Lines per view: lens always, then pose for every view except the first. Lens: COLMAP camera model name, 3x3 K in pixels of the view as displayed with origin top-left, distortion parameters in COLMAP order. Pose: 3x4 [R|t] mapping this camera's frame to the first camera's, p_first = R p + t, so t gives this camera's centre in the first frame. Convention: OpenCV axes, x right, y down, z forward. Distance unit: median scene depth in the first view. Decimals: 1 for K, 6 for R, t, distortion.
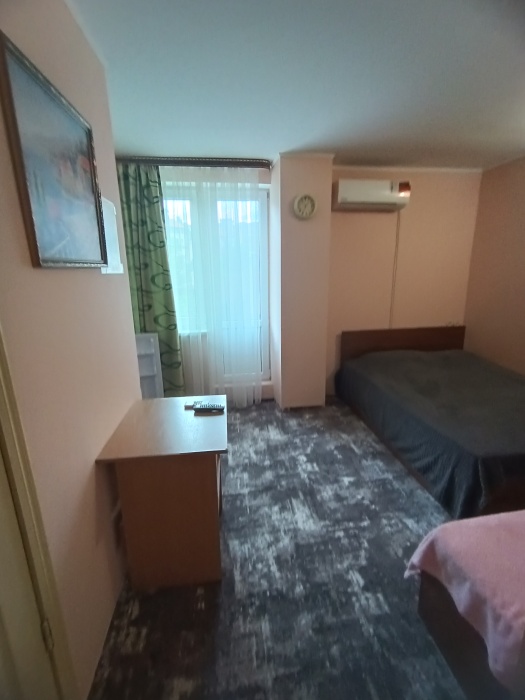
lens RADIAL K [[319.3, 0, 264.4], [0, 319.3, 348.4], [0, 0, 1]] dist [-0.007972, 0.005026]
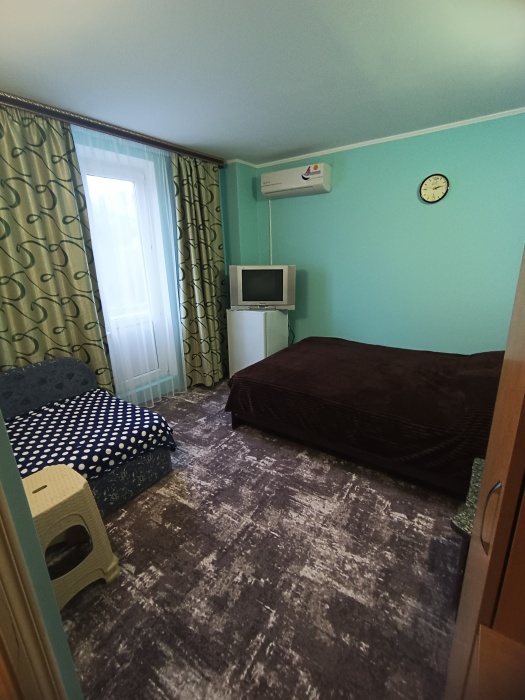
lens RADIAL K [[319.3, 0, 265.4], [0, 319.3, 357.6], [0, 0, 1]] dist [-0.007972, 0.005026]
pose [[0.655130, -0.225350, 0.721126, -0.068637], [0.176654, 0.973713, 0.143796, -0.113686], [-0.734574, 0.033185, 0.677717, 0.491836]]
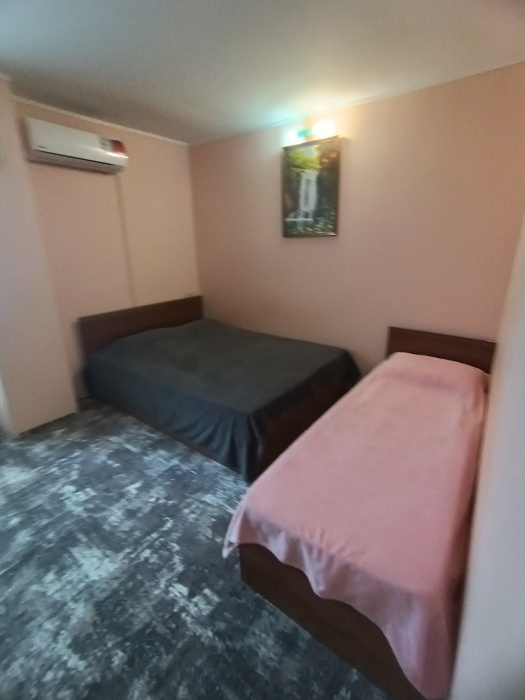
lens RADIAL K [[319.3, 0, 263.8], [0, 319.3, 353.8], [0, 0, 1]] dist [-0.007972, 0.005026]
pose [[0.696509, -0.216683, 0.684050, -0.009986], [0.158850, 0.976224, 0.147490, -0.018793], [-0.699745, 0.005933, 0.714368, 0.148280]]
